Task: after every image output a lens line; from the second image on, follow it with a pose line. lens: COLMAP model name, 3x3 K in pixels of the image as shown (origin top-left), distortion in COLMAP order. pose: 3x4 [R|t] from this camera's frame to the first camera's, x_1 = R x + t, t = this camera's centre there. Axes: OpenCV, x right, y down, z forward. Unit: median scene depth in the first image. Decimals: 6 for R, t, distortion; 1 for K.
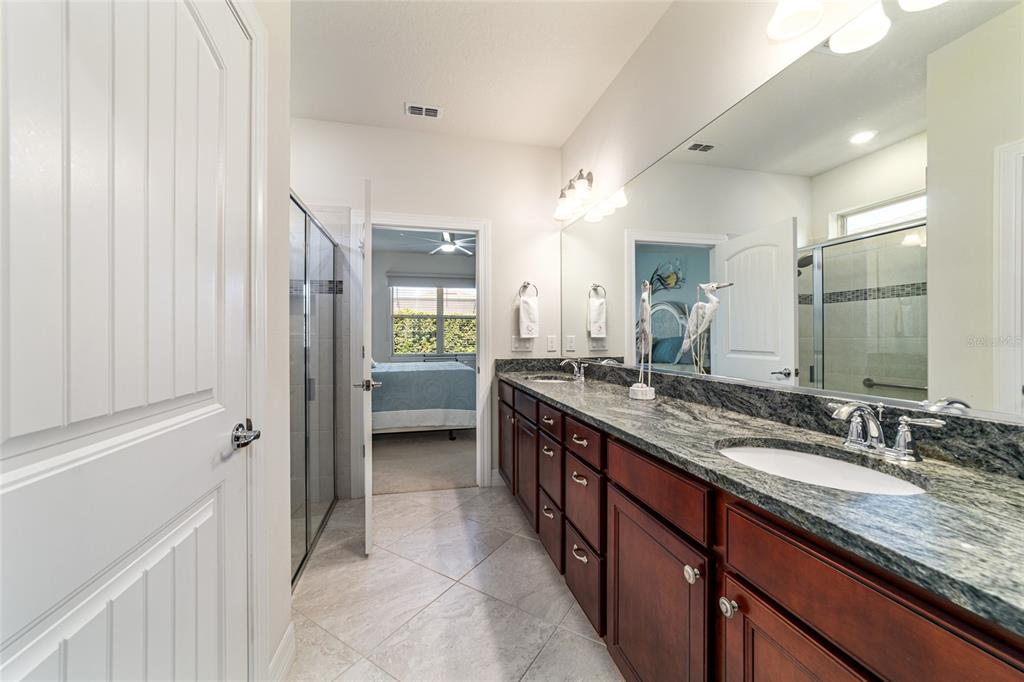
lens RADIAL K [[392.7, 0, 510.8], [0, 392.7, 338.4], [0, 0, 1]] dist [-0.019624, 0.008646]
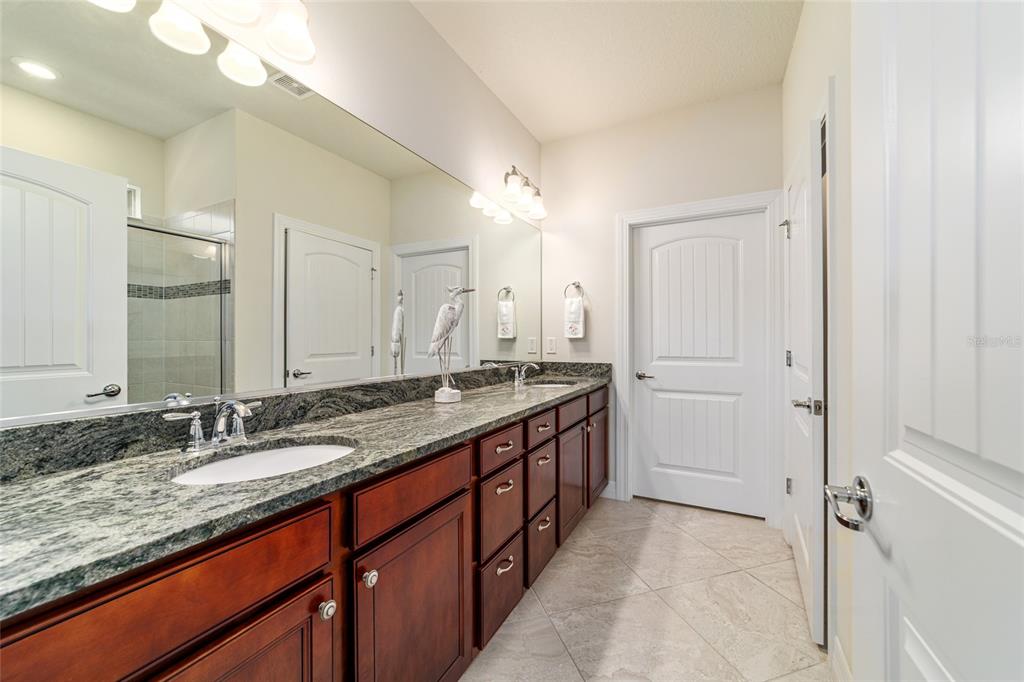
lens RADIAL K [[392.7, 0, 510.8], [0, 392.7, 338.4], [0, 0, 1]] dist [-0.019624, 0.008646]
pose [[-0.752084, -0.004568, 0.659052, -0.471982], [-0.004465, 0.999988, 0.001836, -0.011609], [-0.659052, -0.001562, -0.752095, 1.770563]]
